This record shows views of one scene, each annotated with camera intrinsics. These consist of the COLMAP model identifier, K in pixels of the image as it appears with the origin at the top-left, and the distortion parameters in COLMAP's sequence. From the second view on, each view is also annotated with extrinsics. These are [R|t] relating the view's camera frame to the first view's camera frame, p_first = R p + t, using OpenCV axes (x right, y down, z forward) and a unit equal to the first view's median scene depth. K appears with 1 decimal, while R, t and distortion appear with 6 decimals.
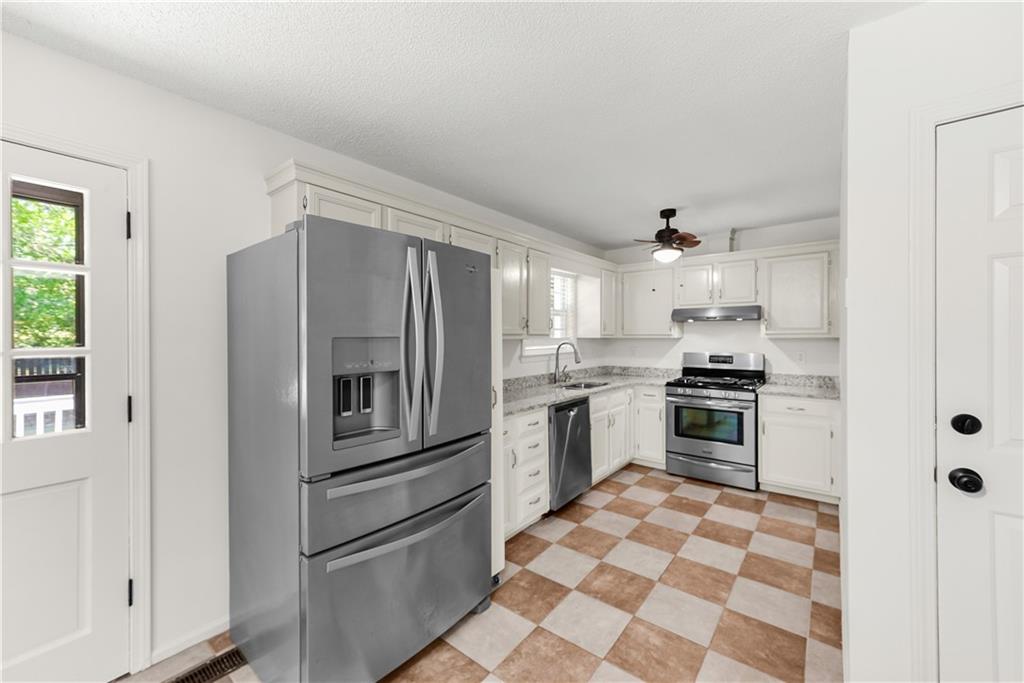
lens RADIAL K [[402.6, 0, 502.1], [0, 402.6, 336.4], [0, 0, 1]] dist [0.004229, -0.001108]
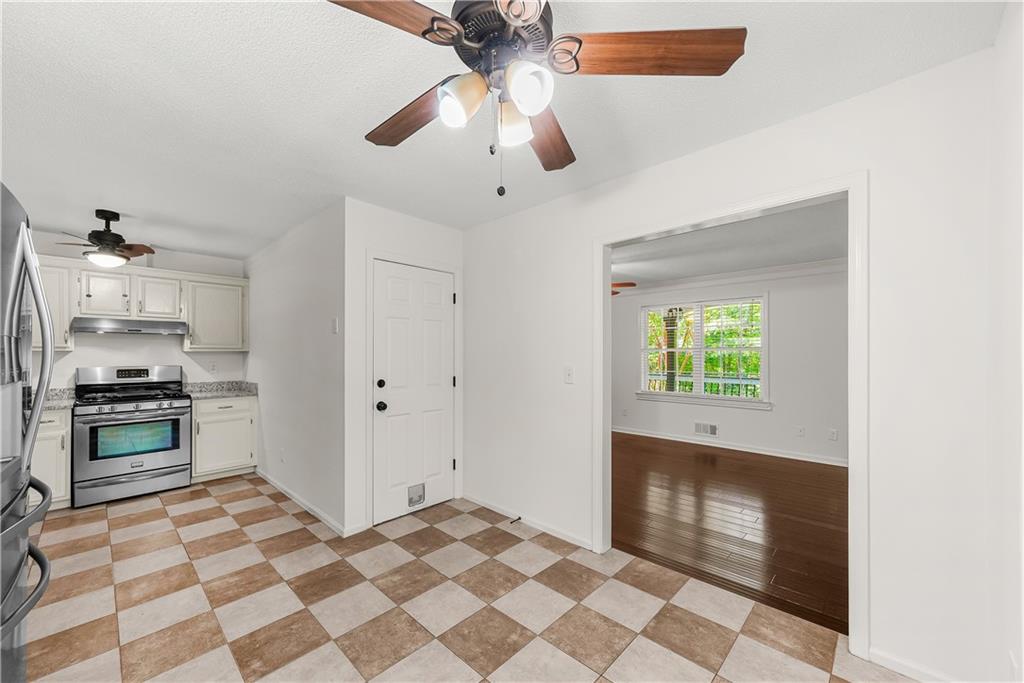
lens RADIAL K [[396.6, 0, 513.6], [0, 396.6, 353.3], [0, 0, 1]] dist [0.011635, 0.000397]
pose [[0.083829, 0.004352, 0.996471, -0.423891], [0.000086, 0.999990, -0.004375, 0.015338], [-0.996480, 0.000452, 0.083828, -0.003274]]
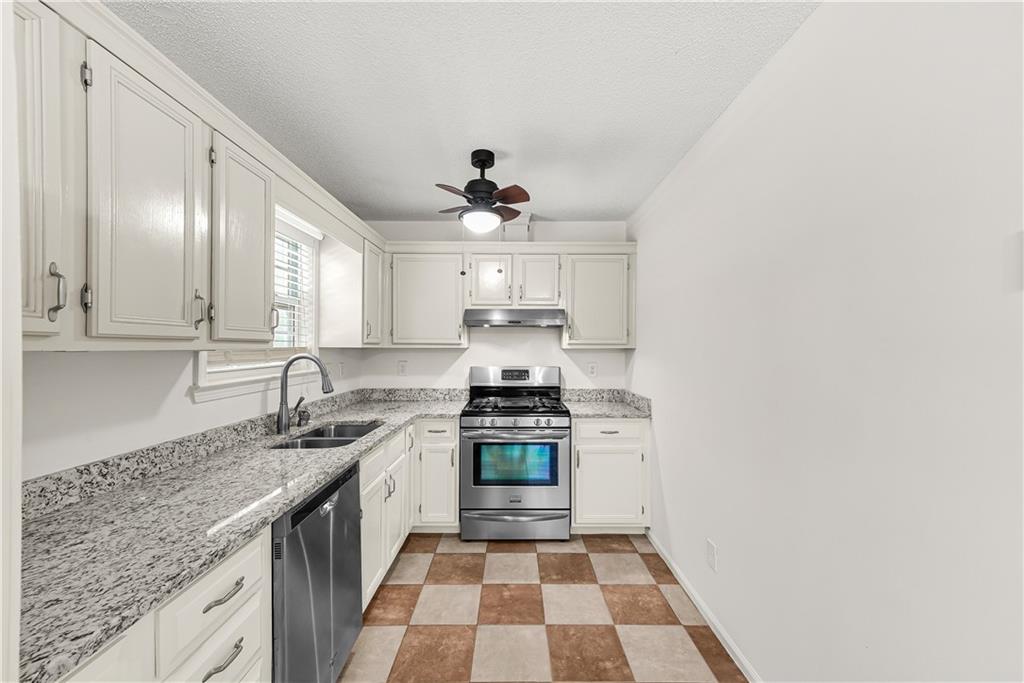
lens RADIAL K [[402.6, 0, 521.1], [0, 402.6, 345.9], [0, 0, 1]] dist [0.004229, -0.001108]
pose [[0.764622, 0.006535, 0.644446, 0.037845], [-0.006254, 0.999977, -0.002720, 0.001411], [-0.644449, -0.001951, 0.764645, 0.454810]]
